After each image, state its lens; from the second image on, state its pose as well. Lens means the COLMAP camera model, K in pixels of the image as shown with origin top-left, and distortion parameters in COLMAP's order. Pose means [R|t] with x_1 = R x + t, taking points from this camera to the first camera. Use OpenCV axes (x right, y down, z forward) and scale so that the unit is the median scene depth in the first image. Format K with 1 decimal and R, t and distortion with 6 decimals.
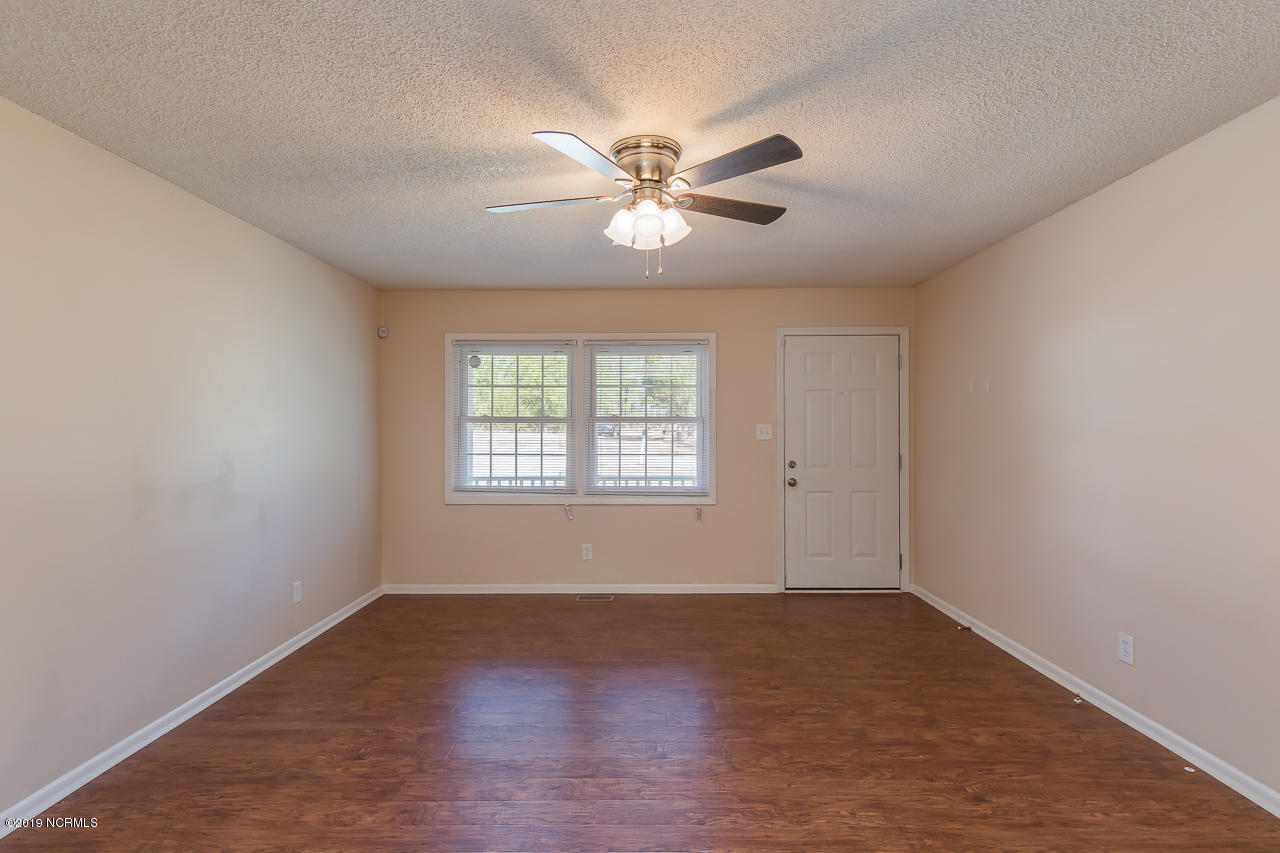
lens RADIAL K [[582.5, 0, 646.8], [0, 582.5, 426.5], [0, 0, 1]] dist [0.009409, -0.001103]
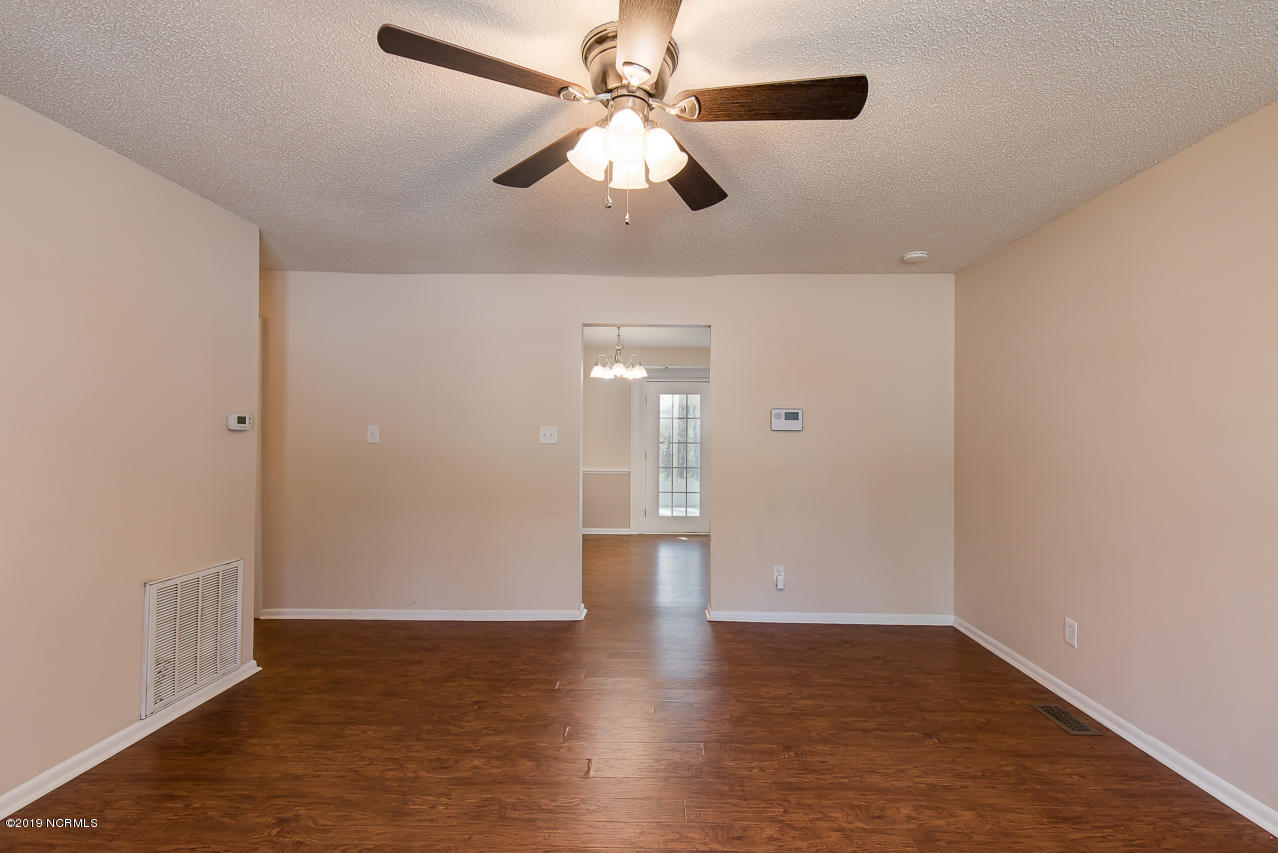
lens RADIAL K [[581.6, 0, 645.7], [0, 581.6, 426.5], [0, 0, 1]] dist [0.009409, -0.001103]
pose [[-0.999194, 0.000347, 0.040152, -0.036651], [-0.000105, 0.999937, -0.011246, 0.005652], [-0.040154, -0.011241, -0.999130, 1.239997]]
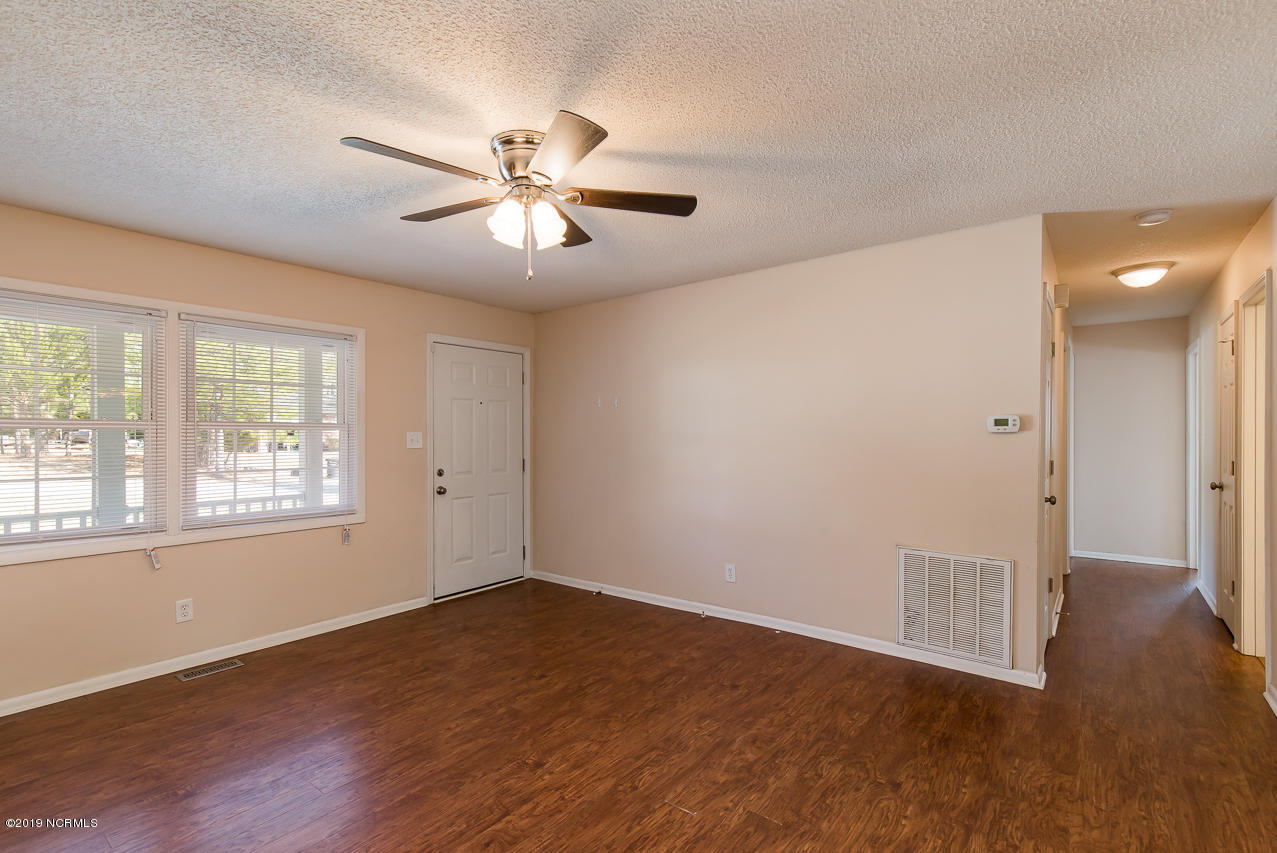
lens RADIAL K [[572.5, 0, 635.7], [0, 572.5, 436.2], [0, 0, 1]] dist [0.012150, -0.000708]
pose [[0.626134, -0.001420, 0.779714, -0.451500], [0.004244, 0.999990, -0.001587, 0.008673], [-0.779704, 0.004303, 0.626134, 0.189504]]
